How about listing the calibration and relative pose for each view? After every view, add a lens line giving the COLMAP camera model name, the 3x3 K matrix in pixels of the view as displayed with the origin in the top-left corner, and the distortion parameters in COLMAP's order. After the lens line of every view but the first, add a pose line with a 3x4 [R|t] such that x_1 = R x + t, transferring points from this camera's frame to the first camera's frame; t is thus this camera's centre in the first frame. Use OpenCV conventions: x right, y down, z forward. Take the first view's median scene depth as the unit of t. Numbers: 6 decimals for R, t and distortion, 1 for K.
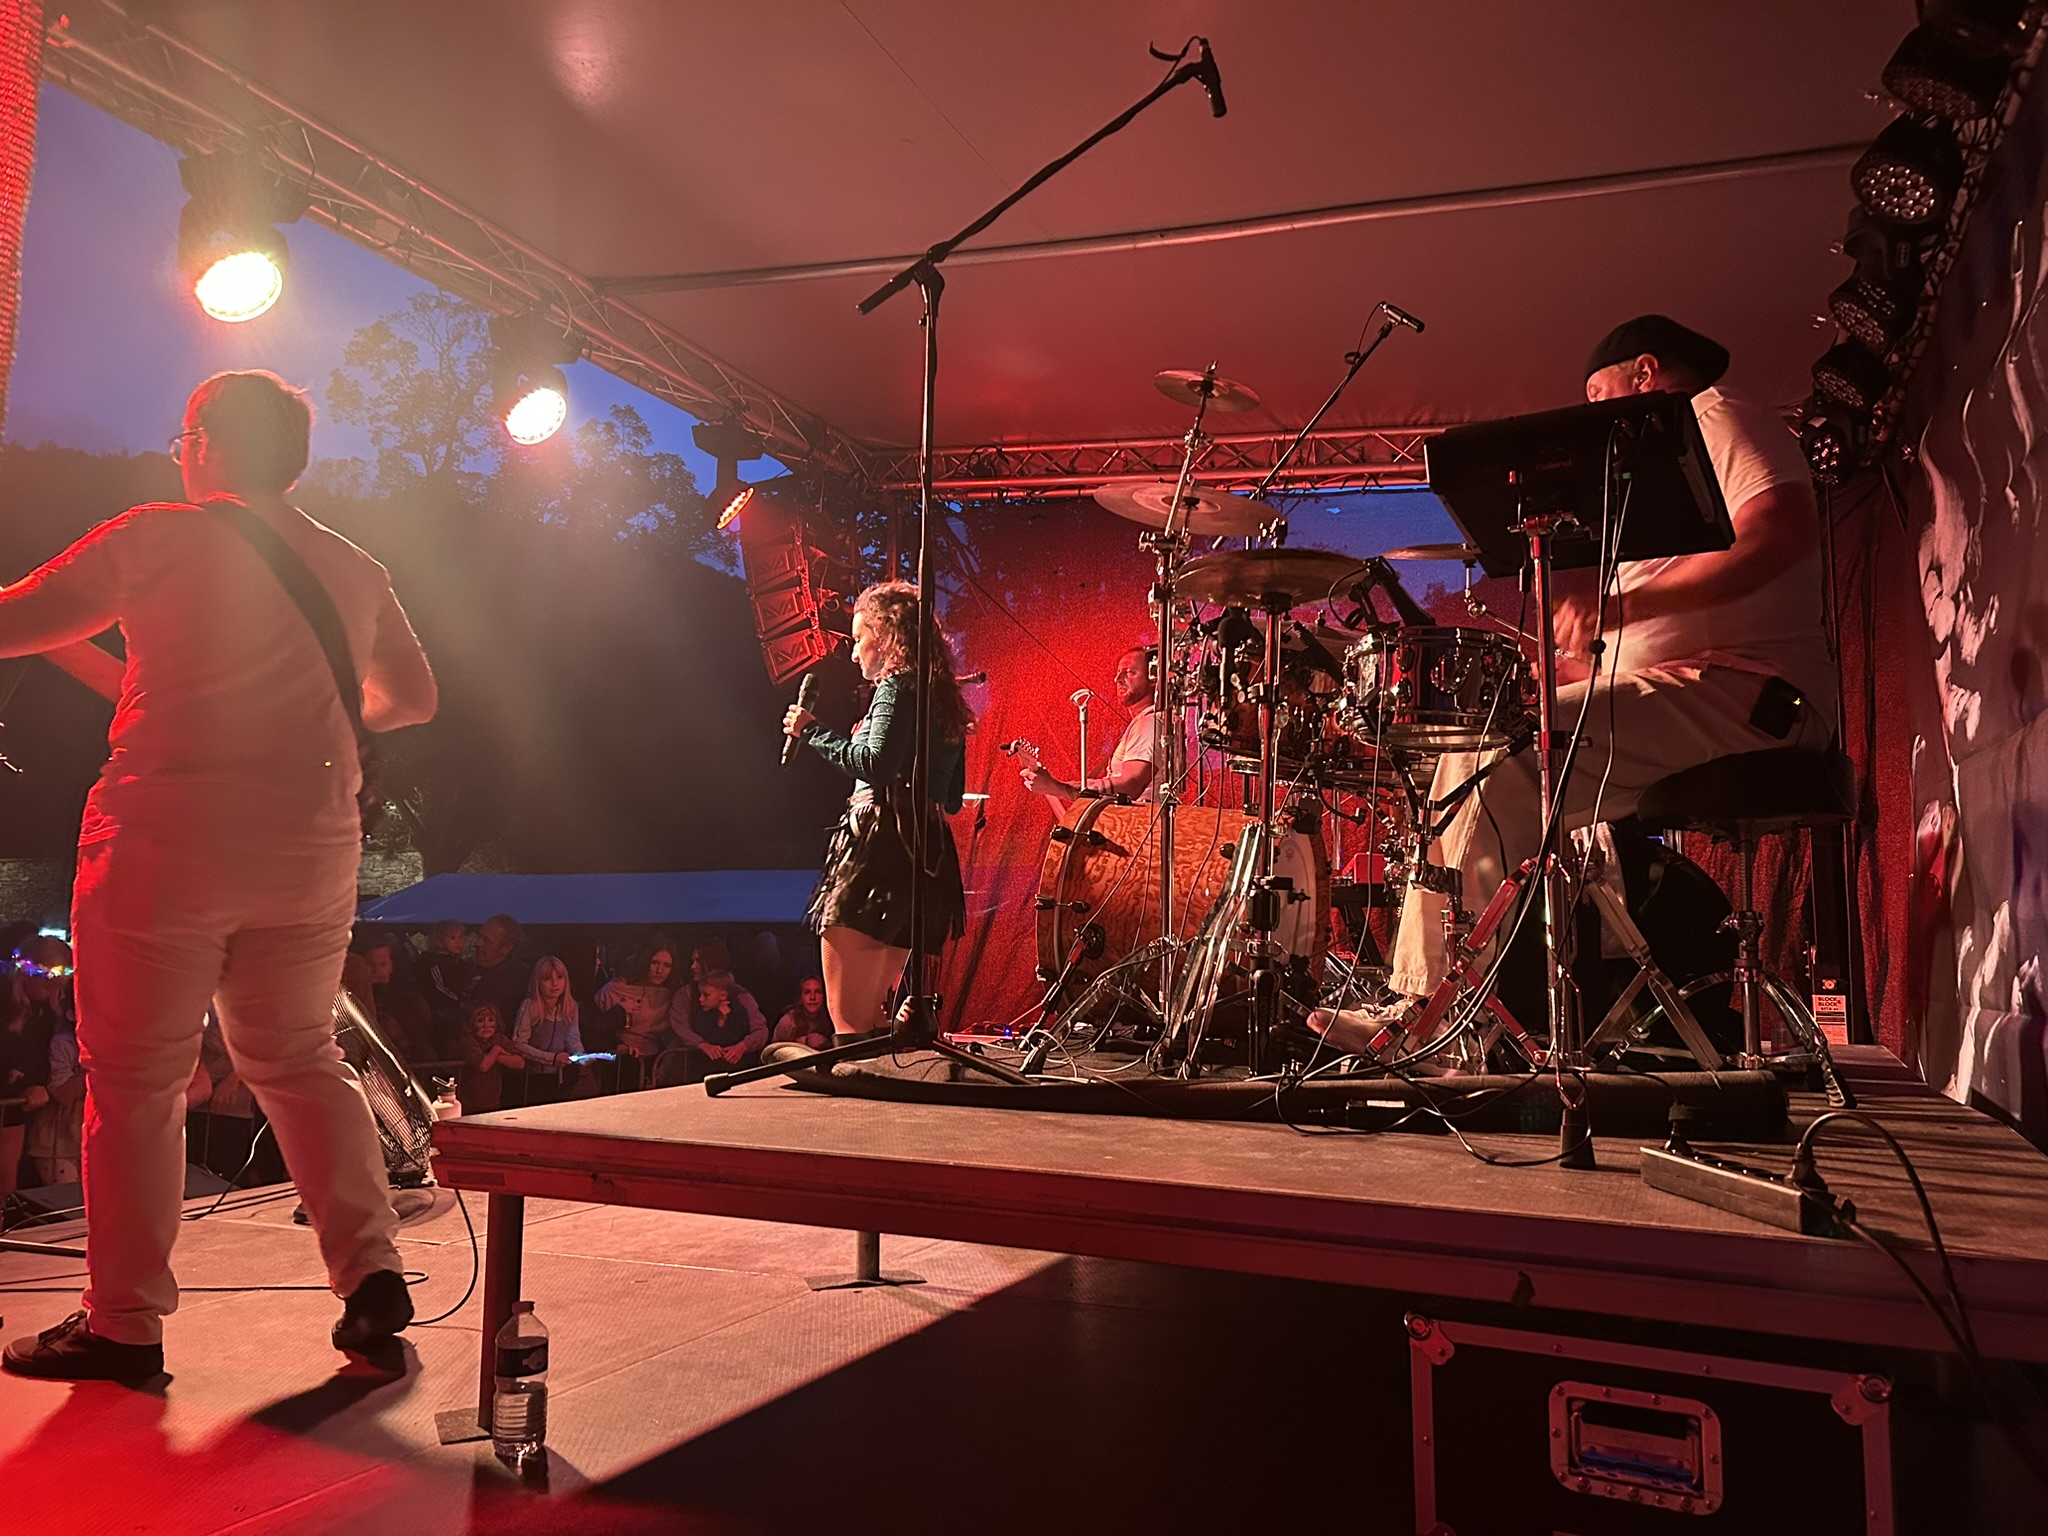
lens RADIAL K [[1553.0, 0, 1024.0], [0, 1553.0, 768.0], [0, 0, 1]] dist [-0.004443, 0.000701]
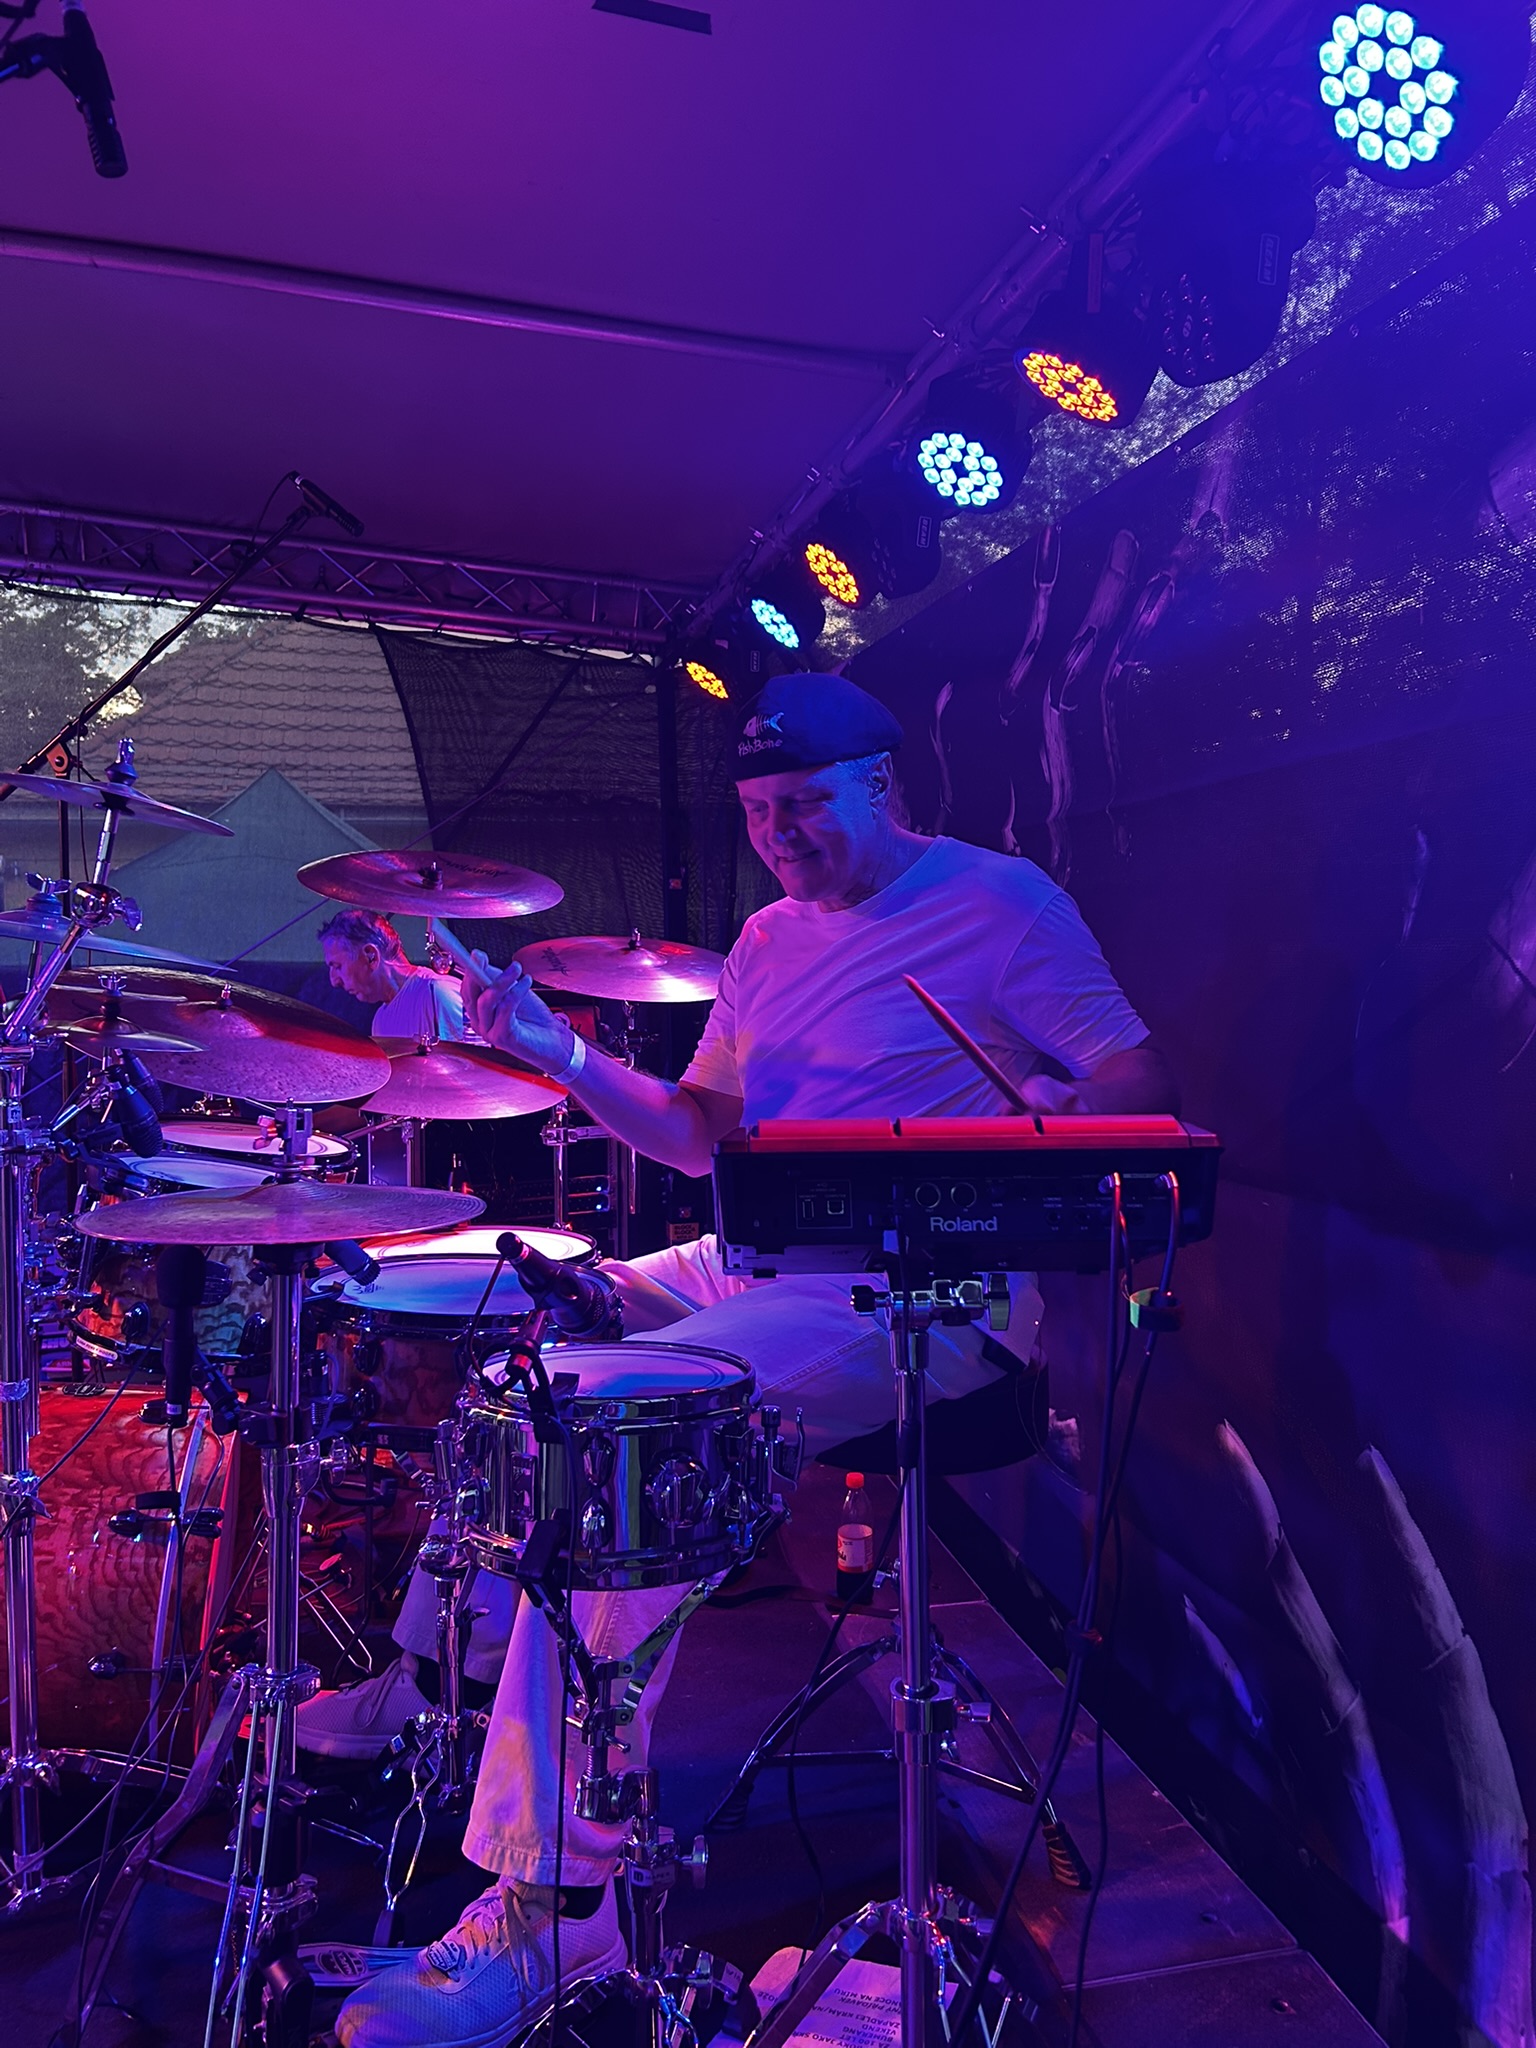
lens RADIAL K [[1553.0, 0, 768.0], [0, 1553.0, 1024.0], [0, 0, 1]] dist [-0.004443, 0.000701]
pose [[0.807150, -0.042780, 0.588794, -0.006787], [-0.047943, 0.989326, 0.137605, -0.228530], [-0.588396, -0.139296, 0.796484, 0.442840]]
